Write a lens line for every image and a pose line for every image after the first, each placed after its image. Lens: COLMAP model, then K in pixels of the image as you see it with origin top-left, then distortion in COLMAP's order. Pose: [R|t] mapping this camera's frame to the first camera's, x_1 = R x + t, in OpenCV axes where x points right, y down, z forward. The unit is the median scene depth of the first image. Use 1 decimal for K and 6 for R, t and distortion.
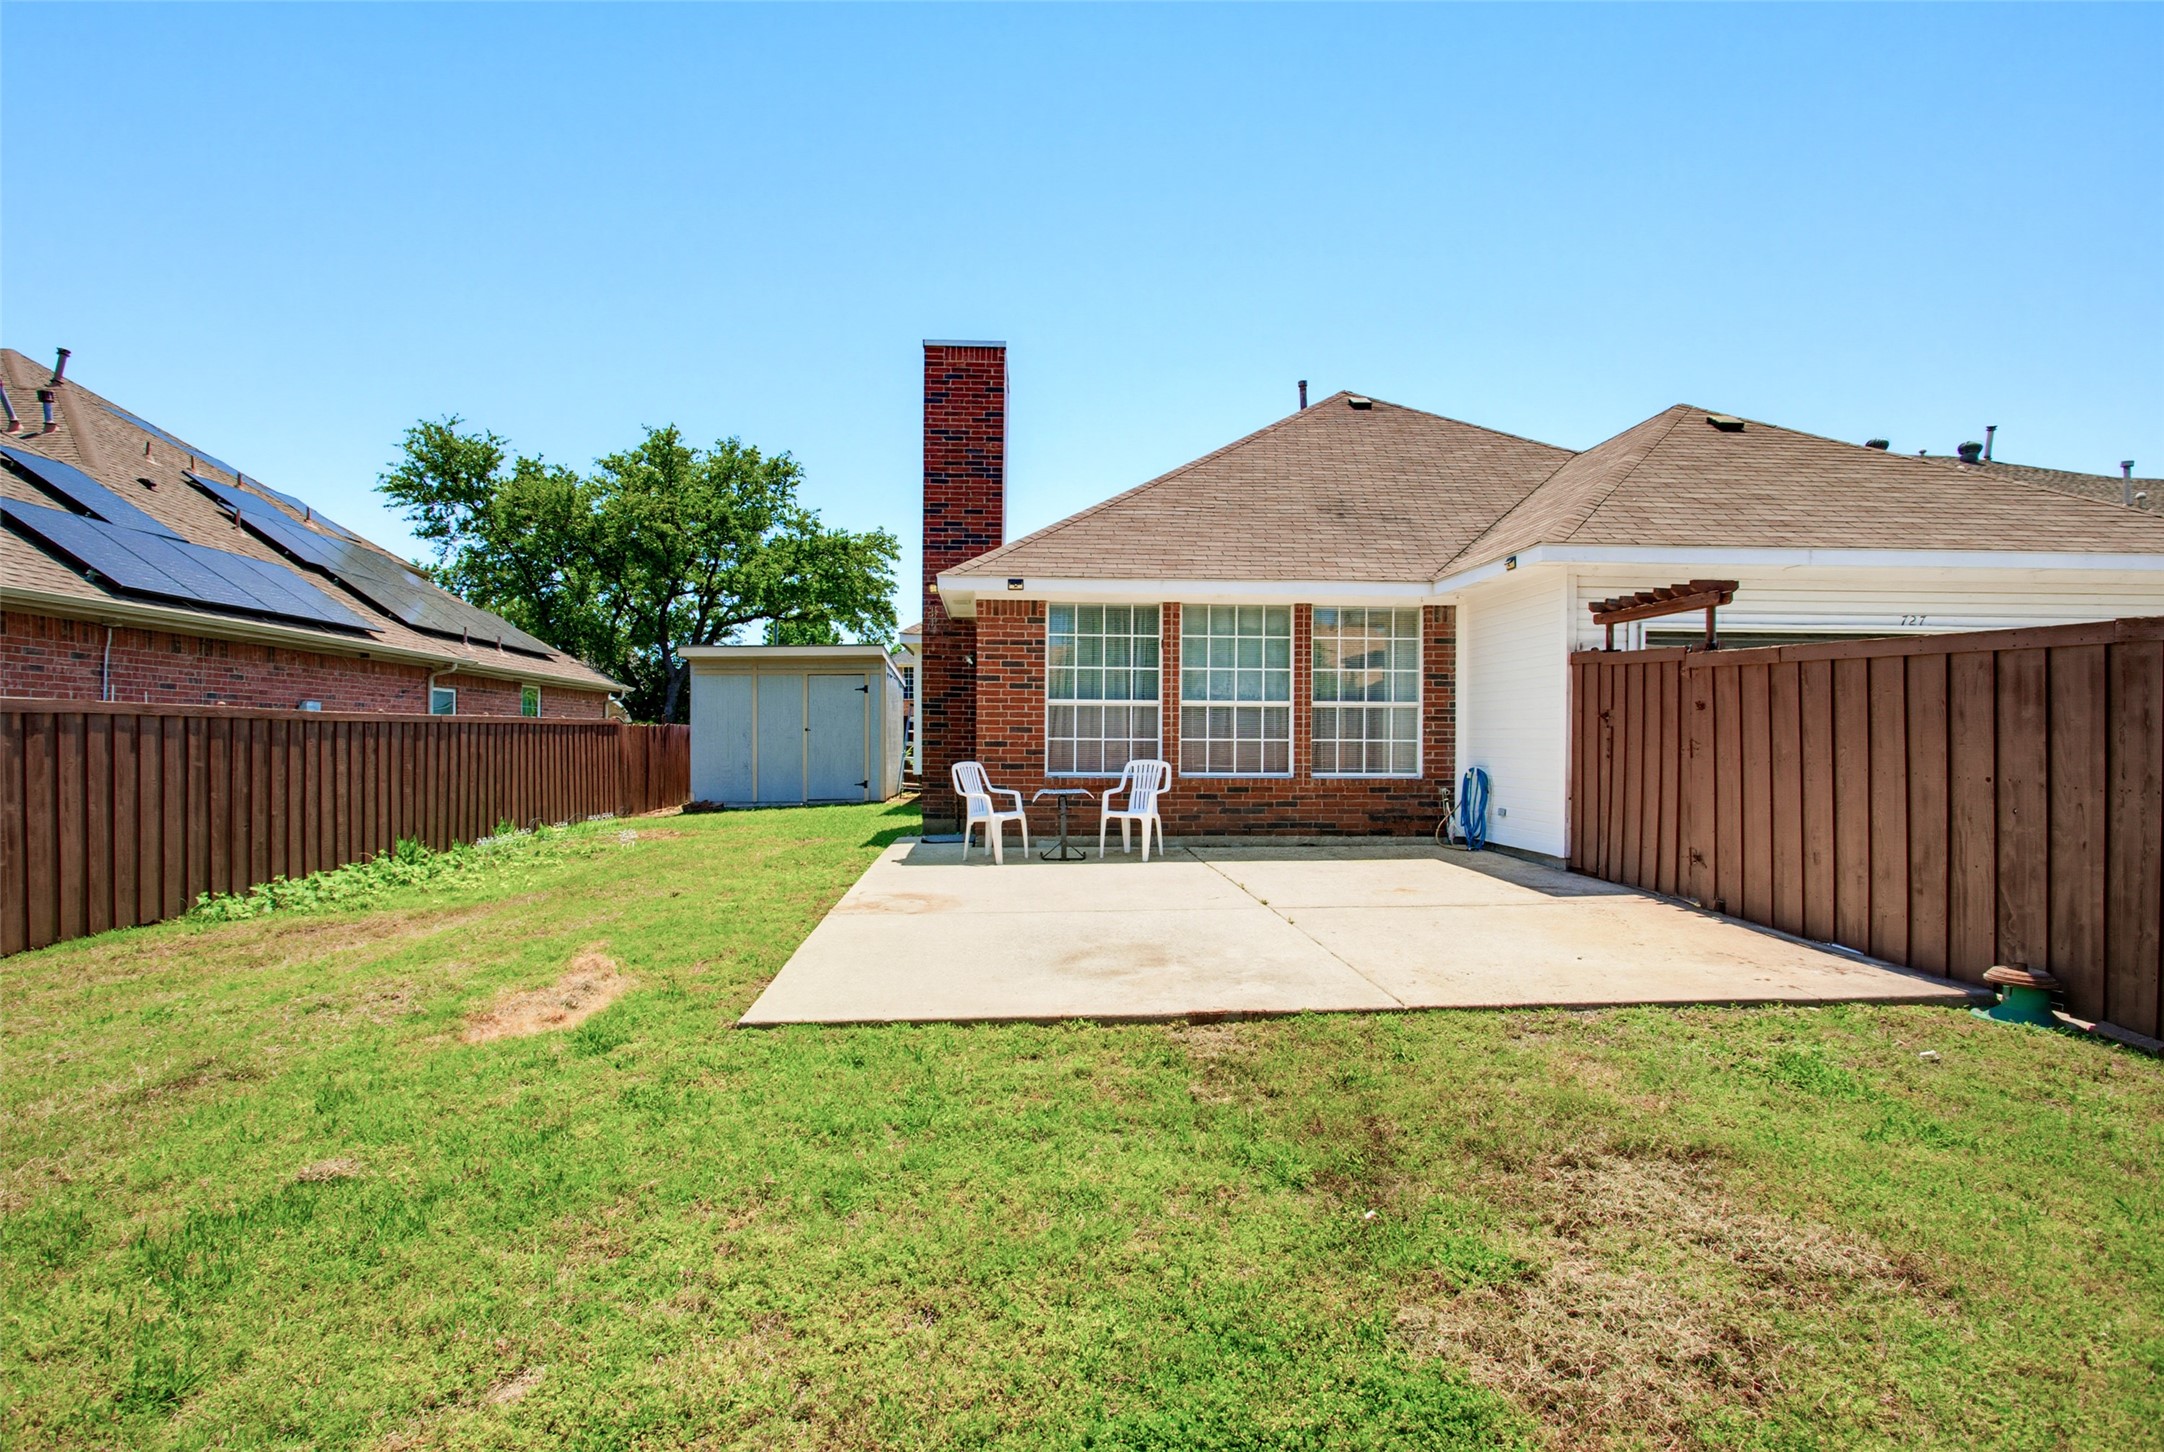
lens RADIAL K [[1039.5, 0, 1067.5], [0, 1039.5, 728.7], [0, 0, 1]] dist [-0.007886, 0.001019]
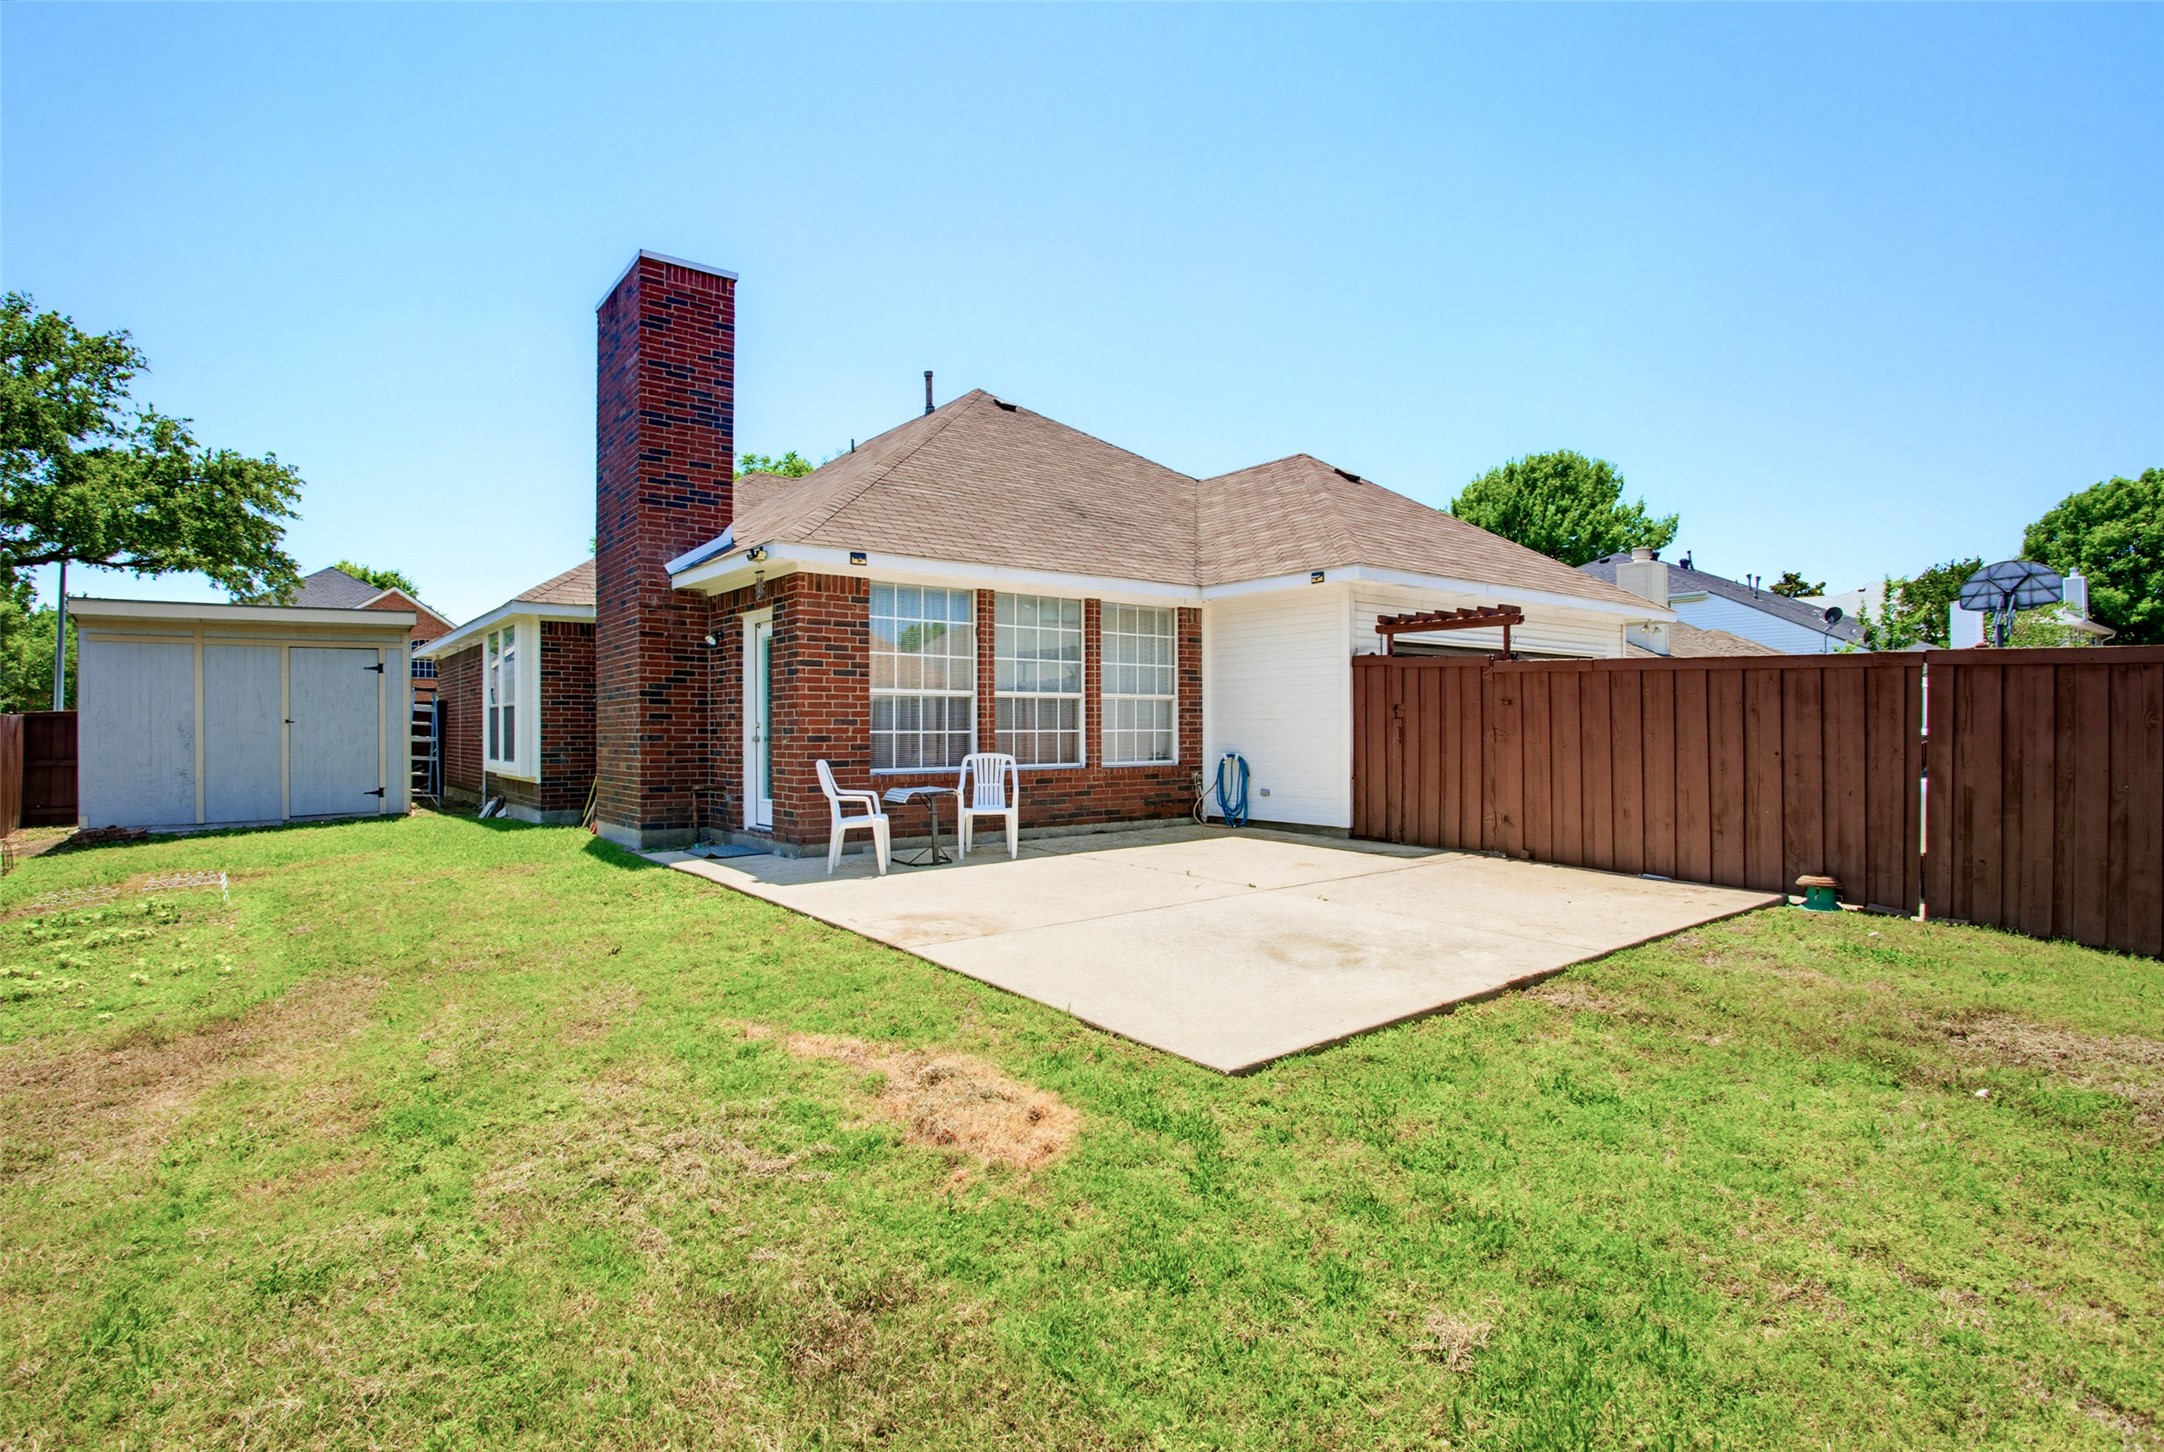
lens RADIAL K [[1043.2, 0, 1082.7], [0, 1043.2, 705.2], [0, 0, 1]] dist [-0.013989, 0.000263]
pose [[0.826329, 0.004802, 0.563168, -0.379715], [0.001743, 0.999937, -0.011083, -0.003249], [-0.563185, 0.010139, 0.826268, 0.152597]]
